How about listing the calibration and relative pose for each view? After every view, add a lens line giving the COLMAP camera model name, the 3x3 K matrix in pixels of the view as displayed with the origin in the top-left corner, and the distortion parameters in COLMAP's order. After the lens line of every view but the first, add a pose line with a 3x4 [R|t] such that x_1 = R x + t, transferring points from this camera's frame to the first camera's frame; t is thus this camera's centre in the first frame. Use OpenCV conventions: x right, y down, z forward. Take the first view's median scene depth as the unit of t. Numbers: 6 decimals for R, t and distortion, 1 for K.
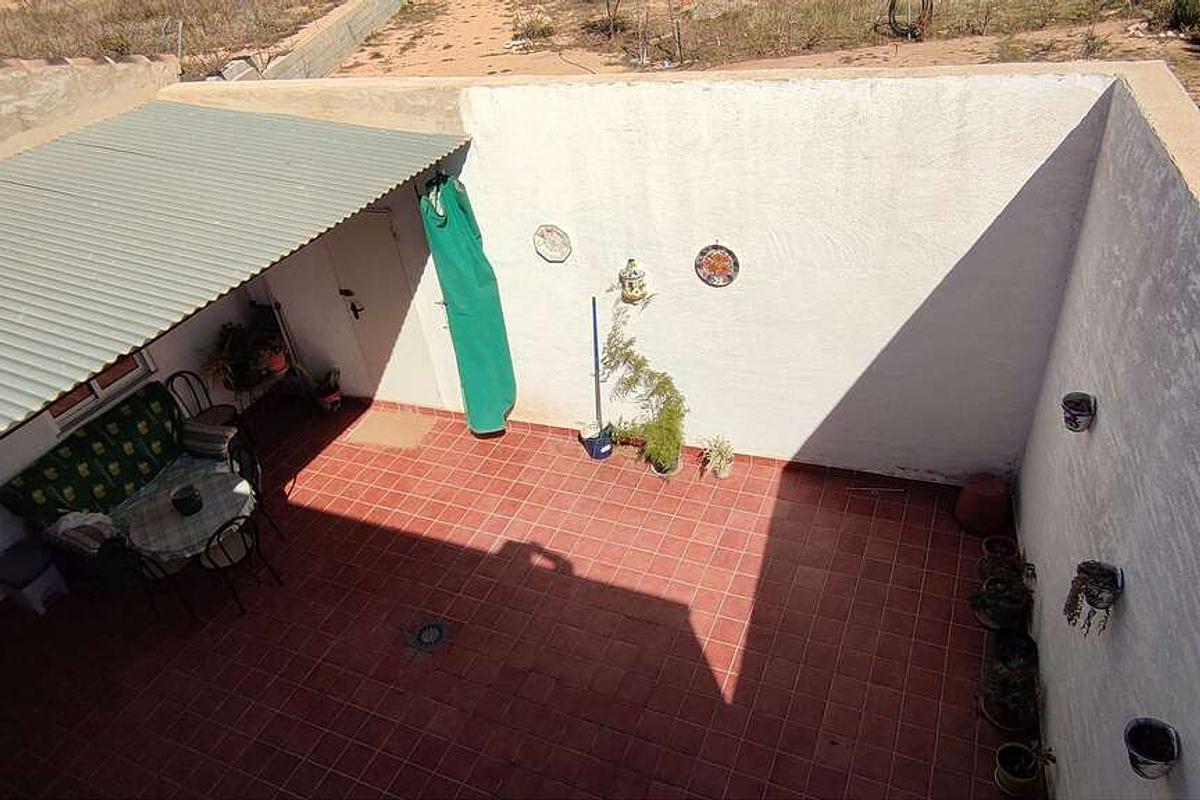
lens RADIAL K [[809.6, 0, 602.9], [0, 809.6, 401.5], [0, 0, 1]] dist [0.010159, -0.016438]
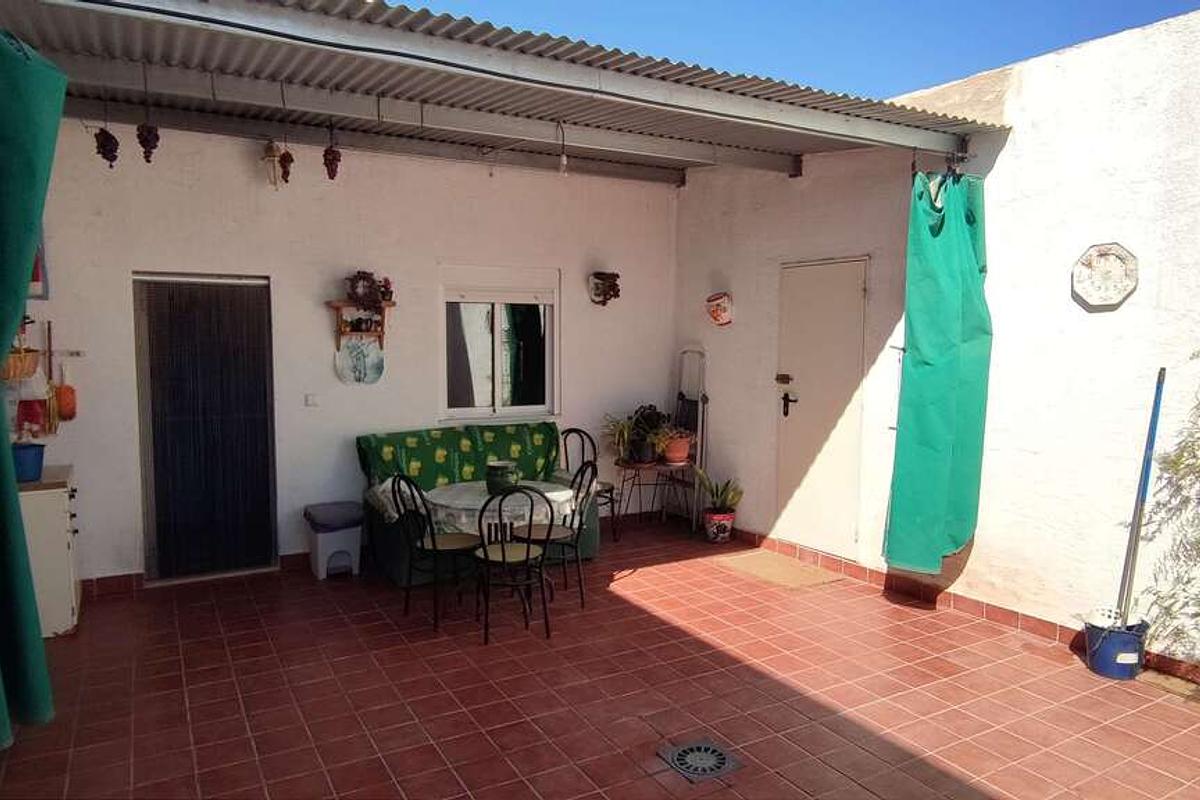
lens RADIAL K [[809.6, 0, 604.8], [0, 809.6, 396.8], [0, 0, 1]] dist [0.010159, -0.016438]
pose [[0.798295, 0.168791, -0.578131, 0.008328], [-0.424772, 0.838304, -0.341782, 0.236078], [0.426960, 0.518416, 0.740912, 0.350023]]
